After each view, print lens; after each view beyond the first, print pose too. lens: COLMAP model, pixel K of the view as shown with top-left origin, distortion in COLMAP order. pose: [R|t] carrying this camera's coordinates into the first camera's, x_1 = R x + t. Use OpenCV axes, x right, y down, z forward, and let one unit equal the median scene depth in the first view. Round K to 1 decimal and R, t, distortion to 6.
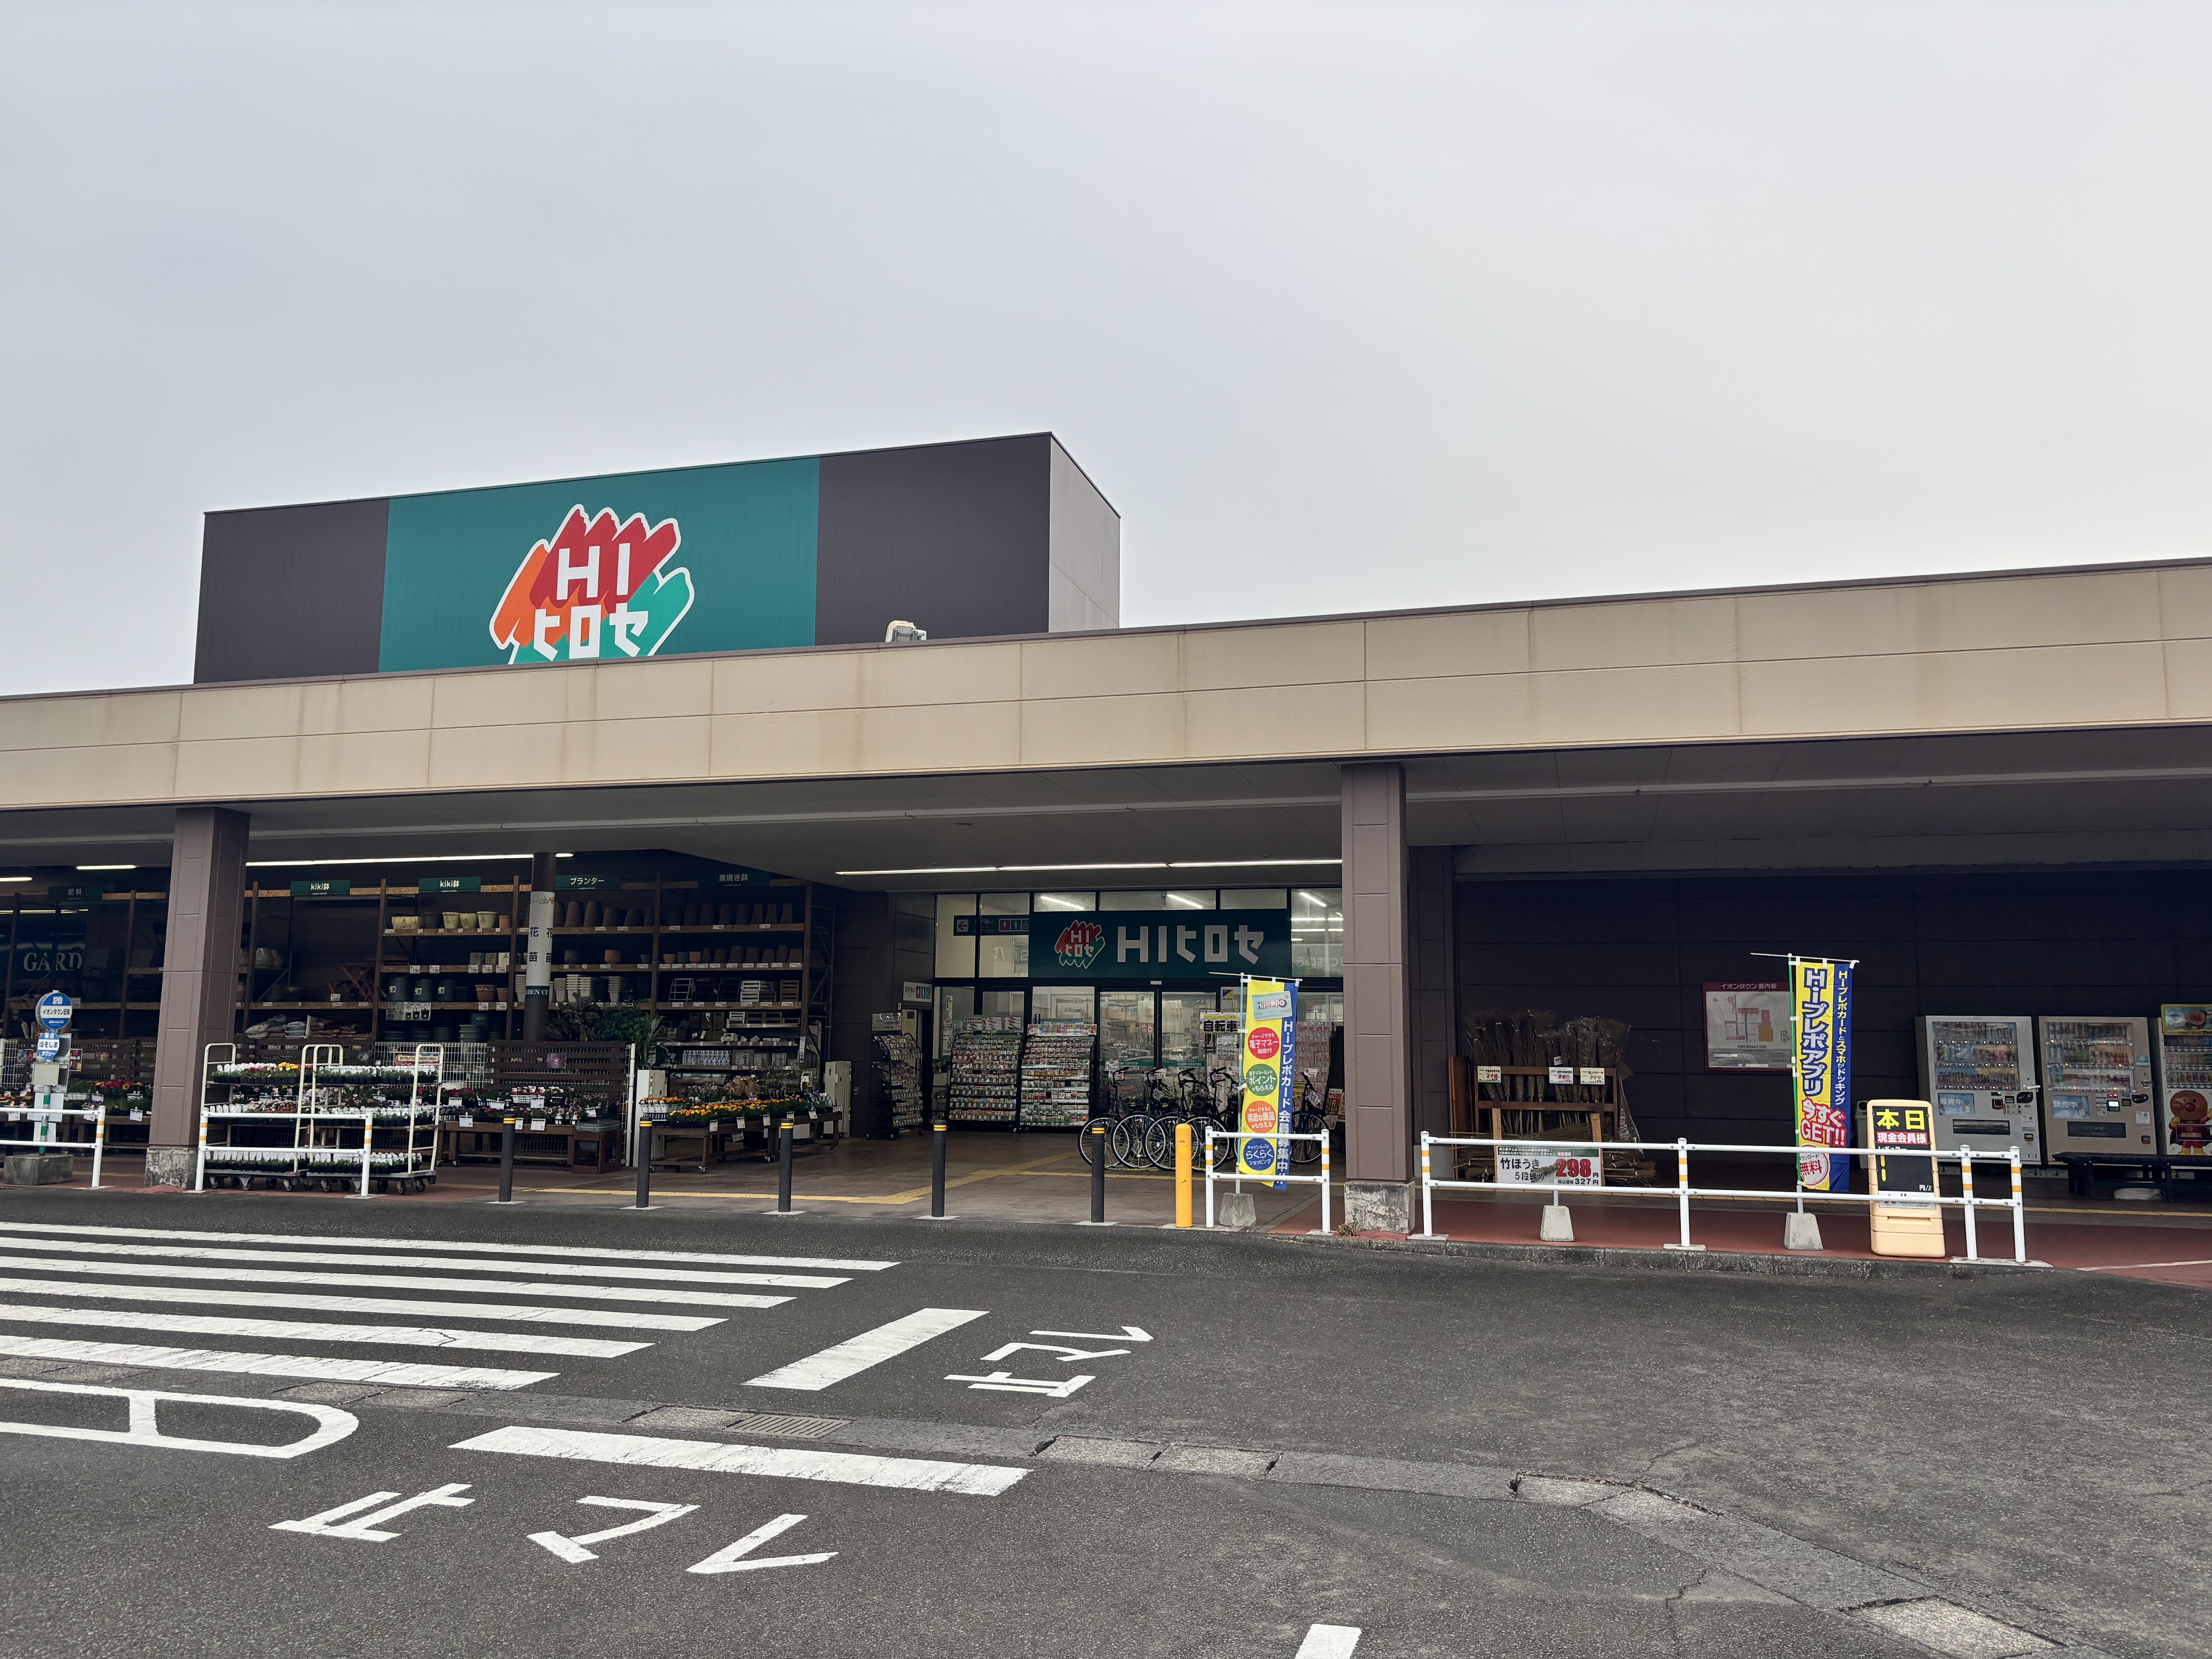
lens RADIAL K [[1661.9, 0, 1109.5], [0, 1661.9, 827.8], [0, 0, 1]] dist [0.002146, -0.001019]
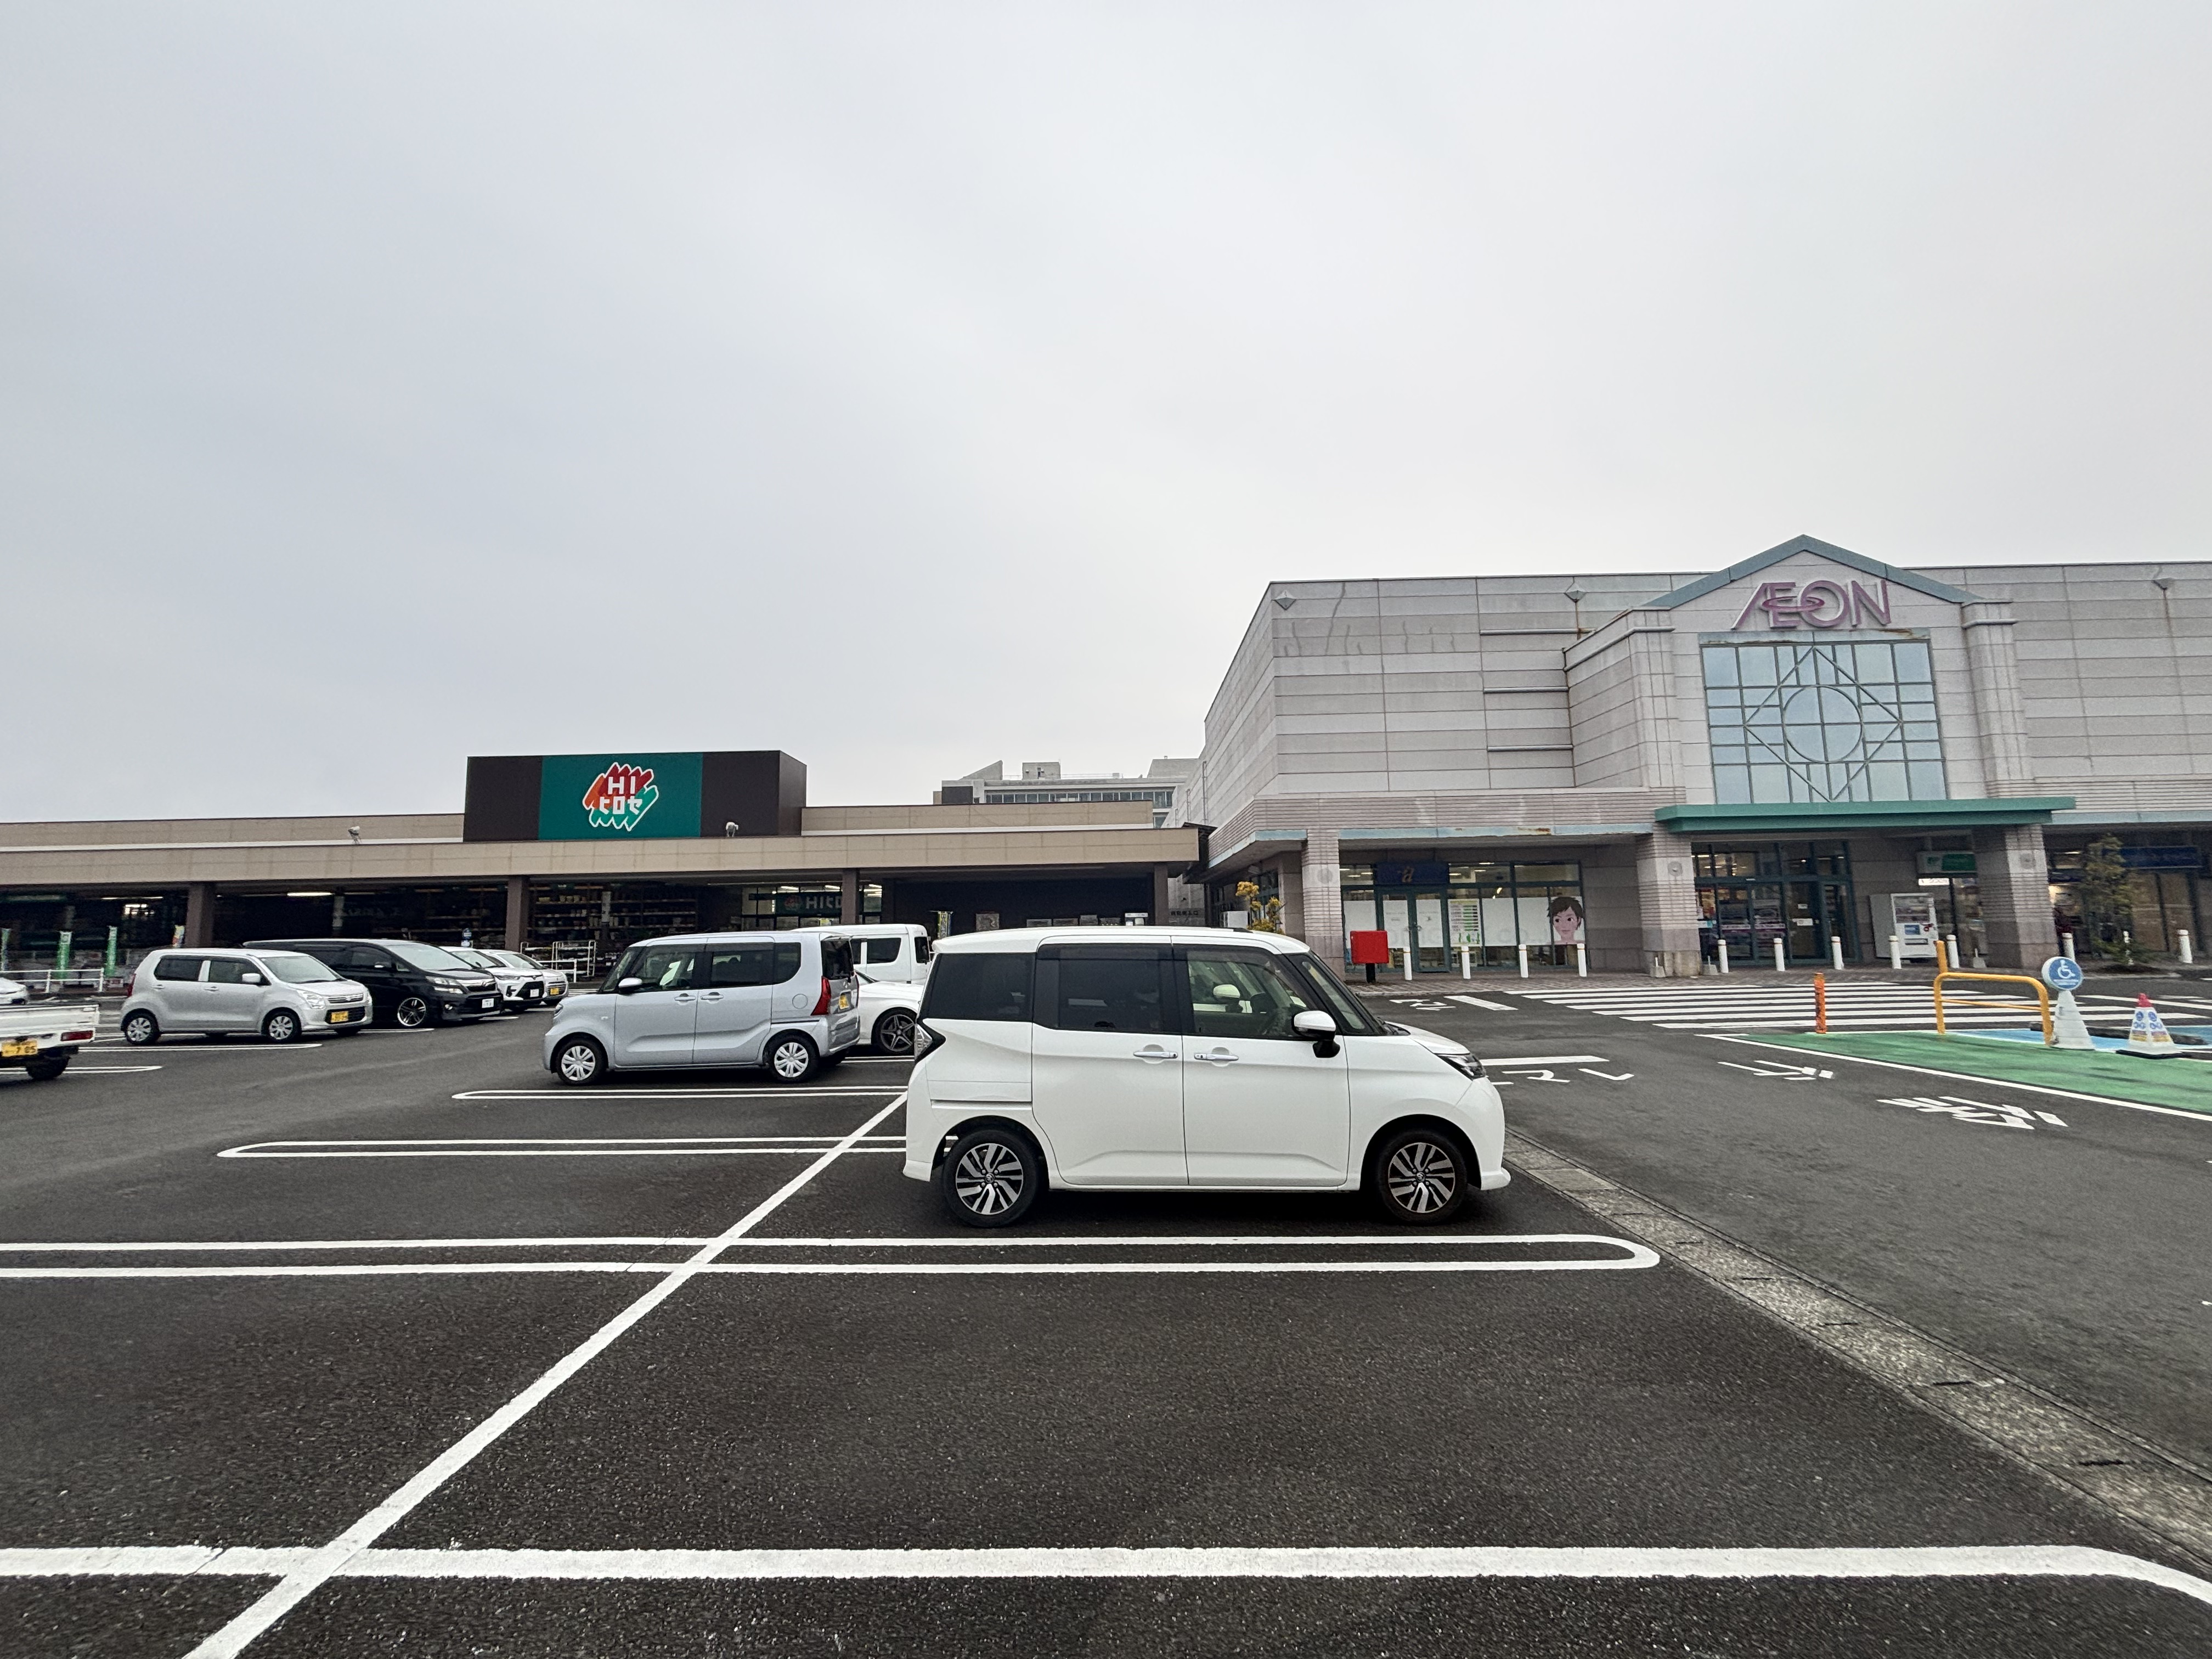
lens RADIAL K [[882.7, 0, 1098.8], [0, 882.7, 838.8], [0, 0, 1]] dist [-0.000708, -0.000026]
pose [[0.963790, 0.004870, 0.266618, 0.100426], [-0.011753, 0.999637, 0.024228, -0.105429], [-0.266403, -0.026484, 0.963498, -0.789645]]
